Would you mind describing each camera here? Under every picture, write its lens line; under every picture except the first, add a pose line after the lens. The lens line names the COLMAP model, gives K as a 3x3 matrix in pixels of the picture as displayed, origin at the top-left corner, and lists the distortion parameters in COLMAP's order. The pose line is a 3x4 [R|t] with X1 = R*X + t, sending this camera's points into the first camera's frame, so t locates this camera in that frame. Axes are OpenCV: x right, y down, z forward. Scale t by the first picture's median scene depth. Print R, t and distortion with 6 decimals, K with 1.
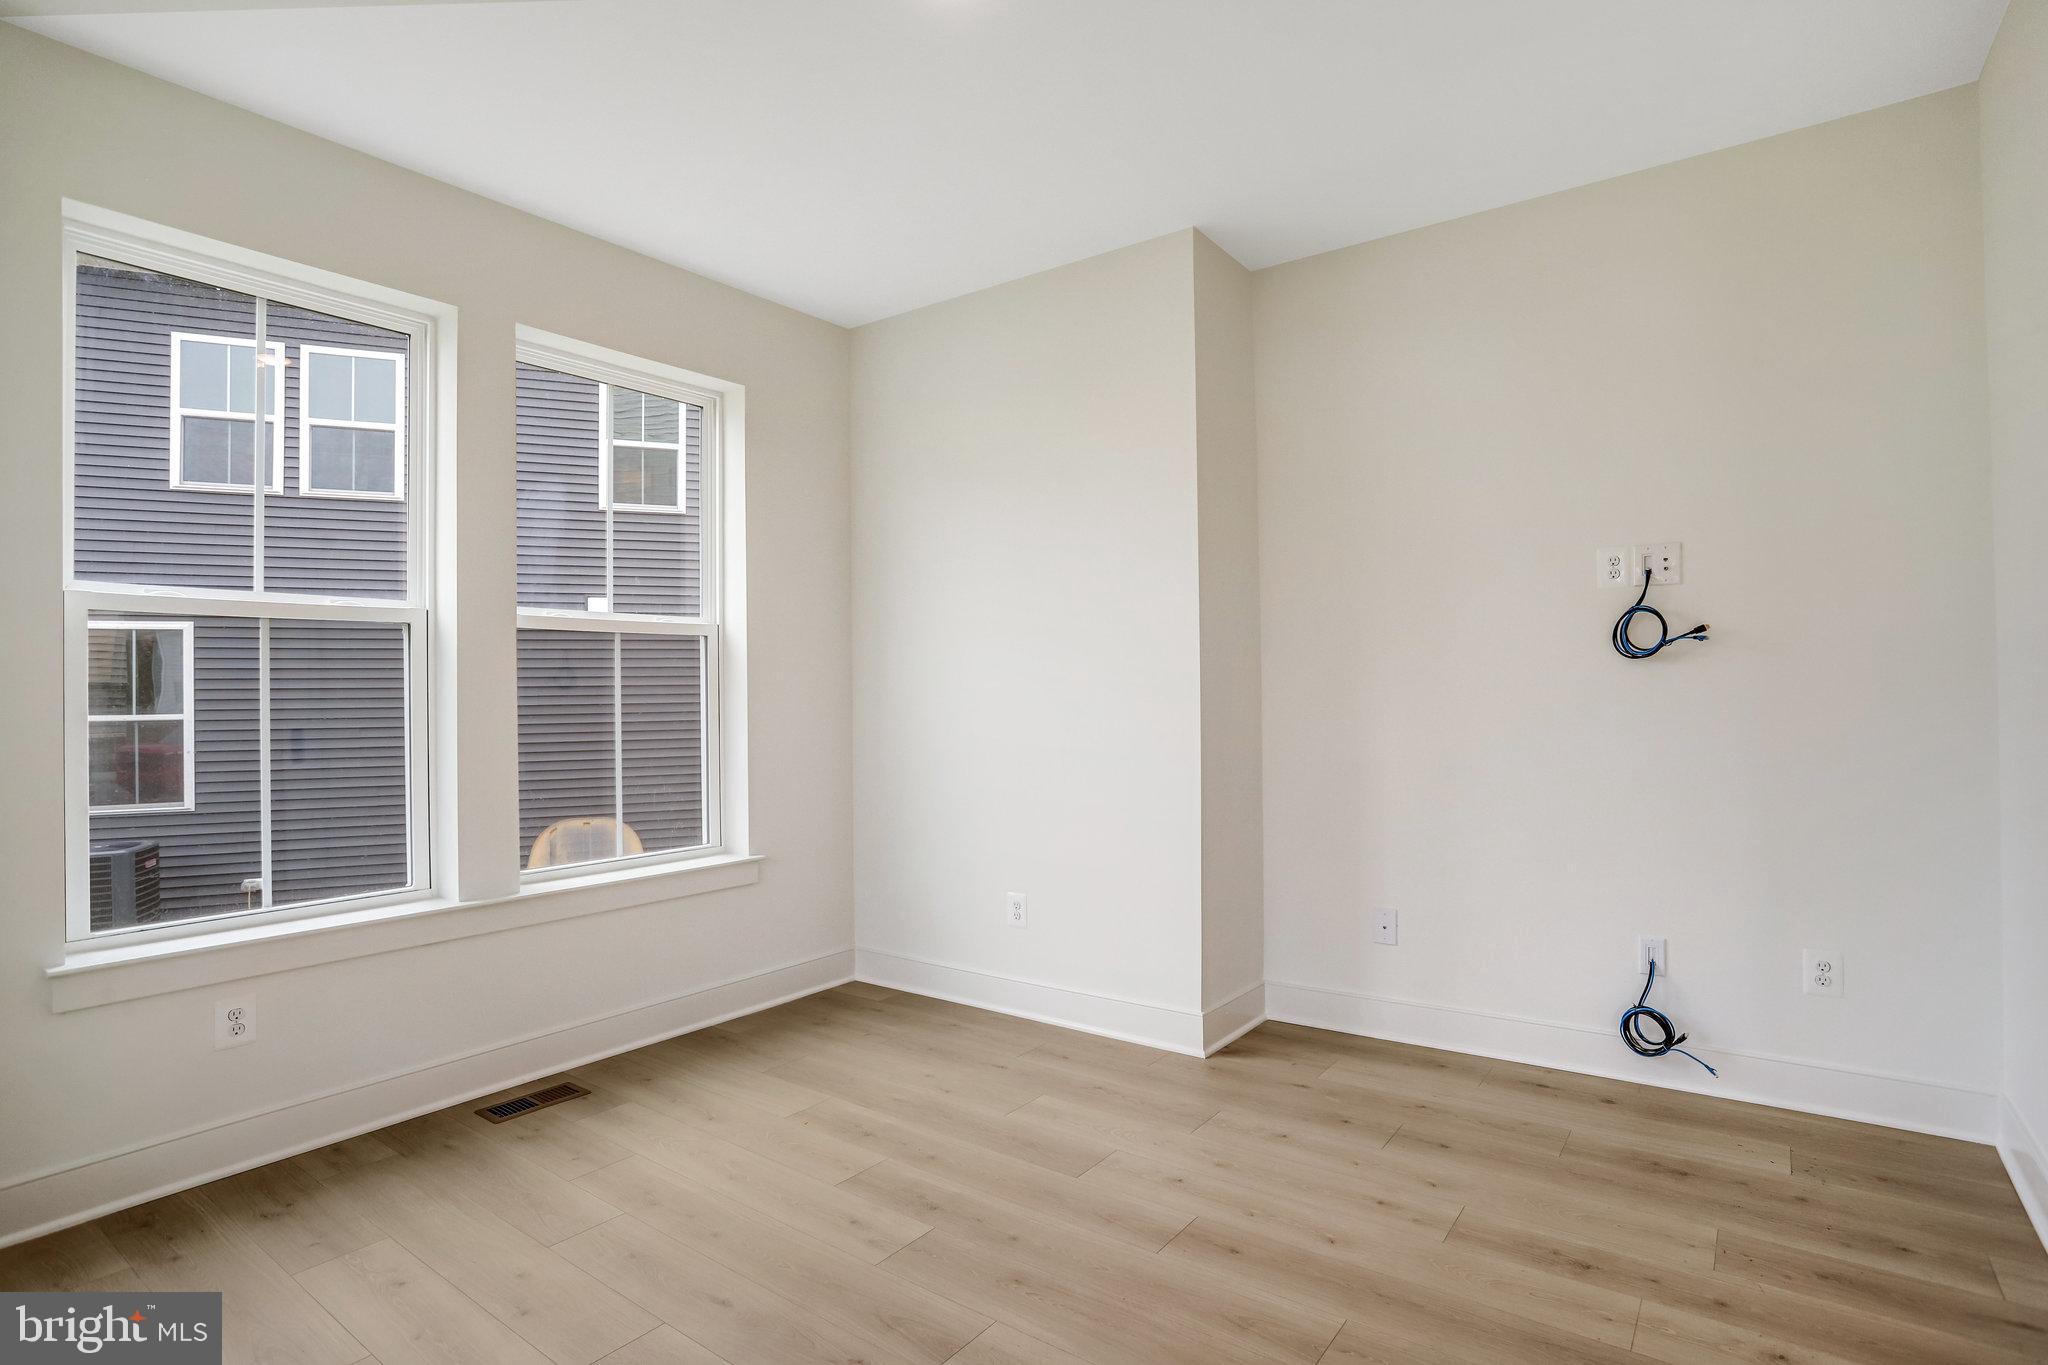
lens RADIAL K [[1053.7, 0, 1024.0], [0, 1053.7, 682.5], [0, 0, 1]] dist [-0.072151, 0.040619]
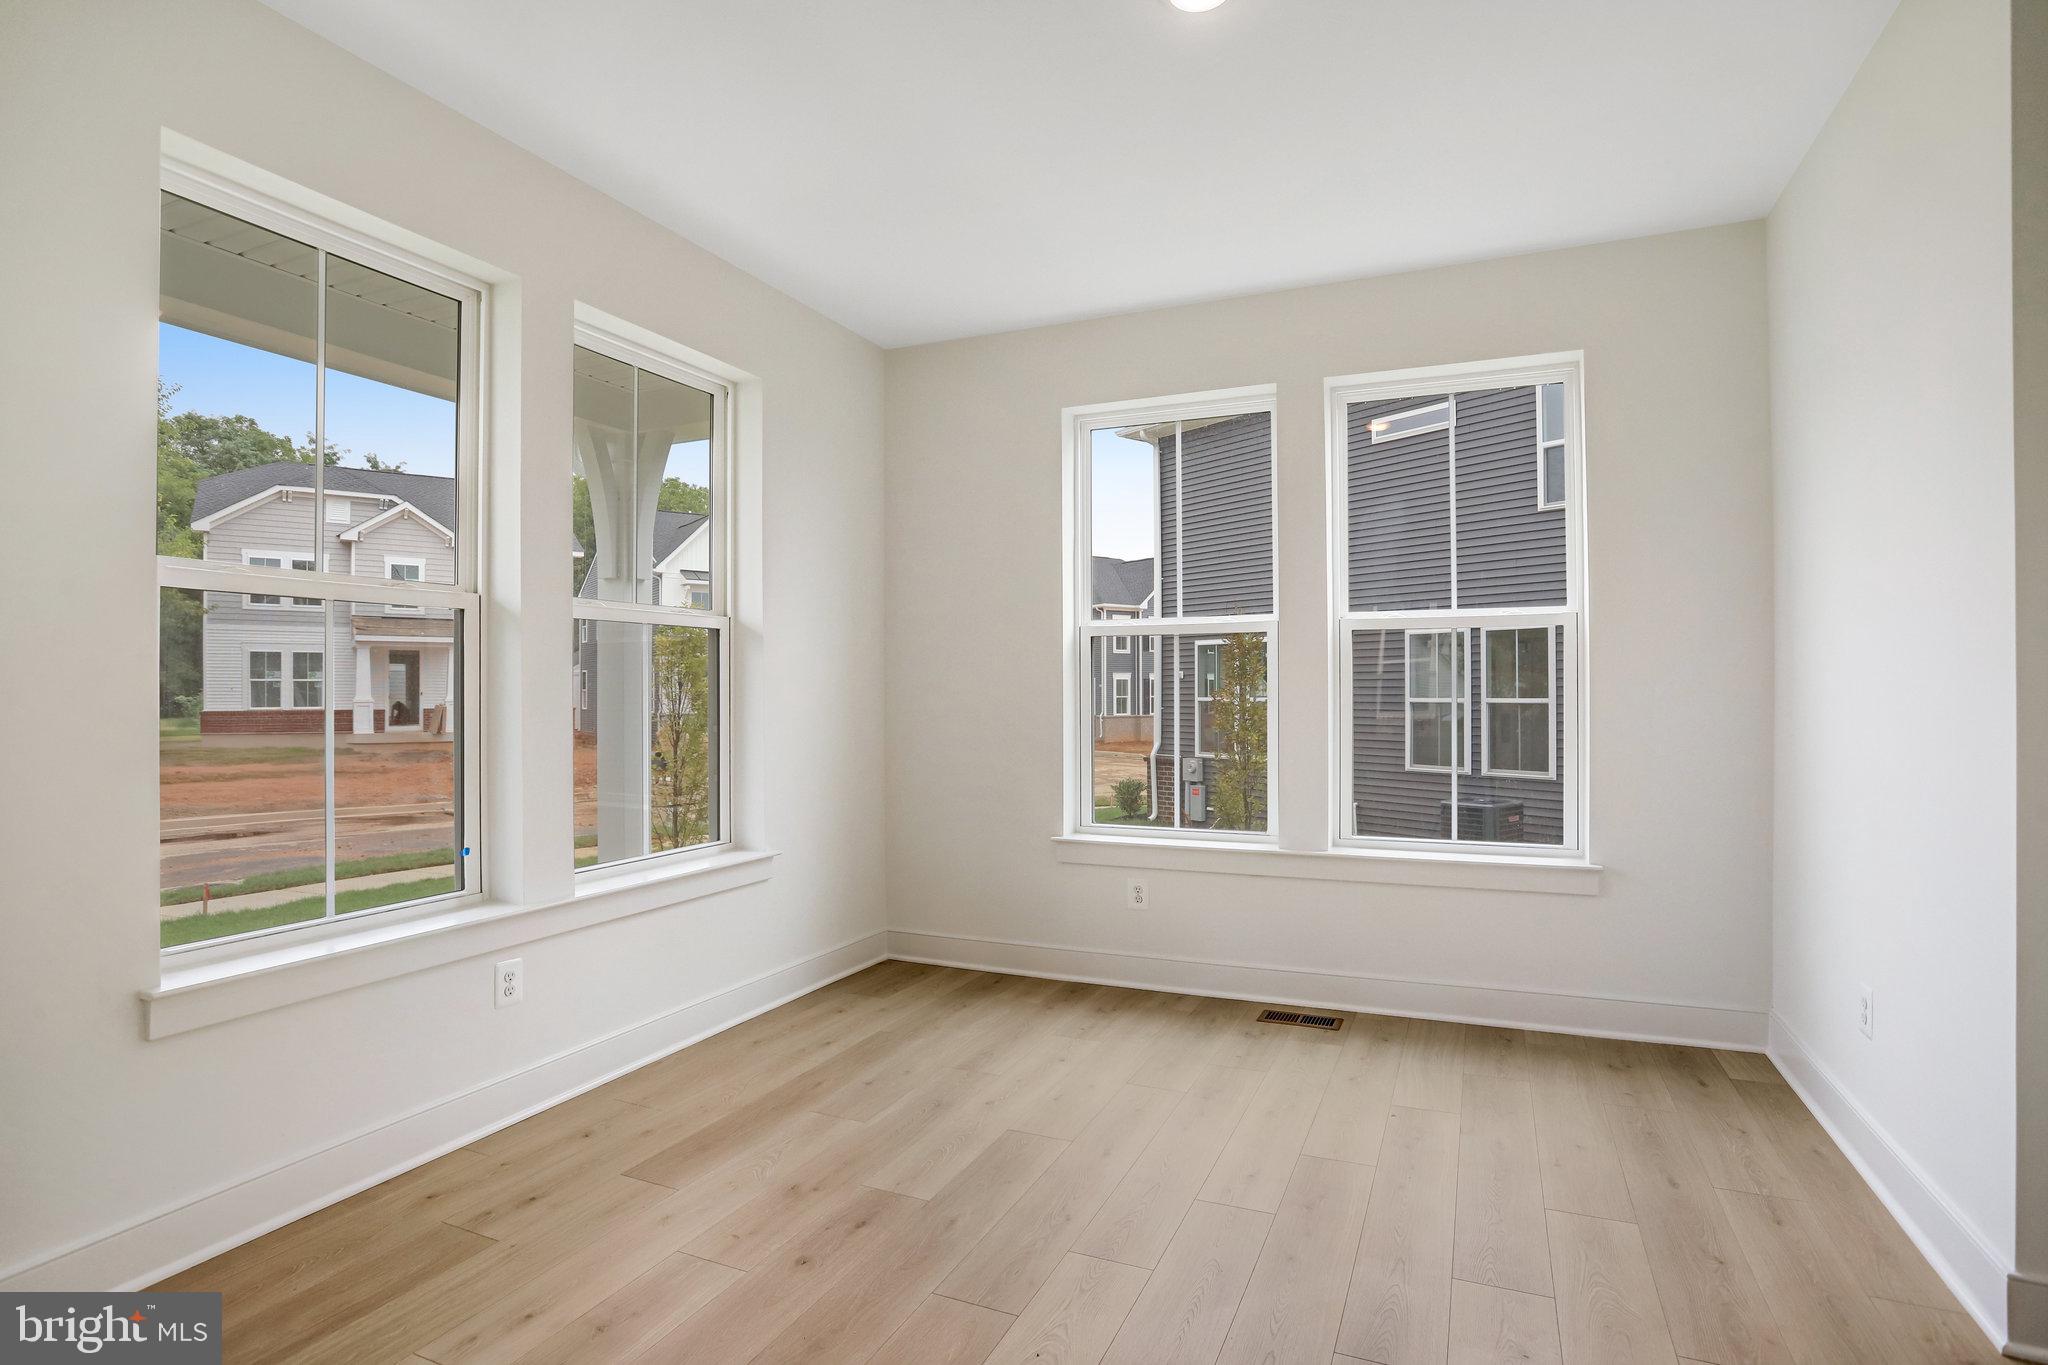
lens RADIAL K [[1053.7, 0, 1024.0], [0, 1053.7, 682.5], [0, 0, 1]] dist [-0.072151, 0.040619]
pose [[0.203900, 0.003859, -0.978984, 0.623696], [0.010878, 0.999922, 0.006207, -0.004710], [0.978931, -0.011915, 0.203842, 0.403032]]
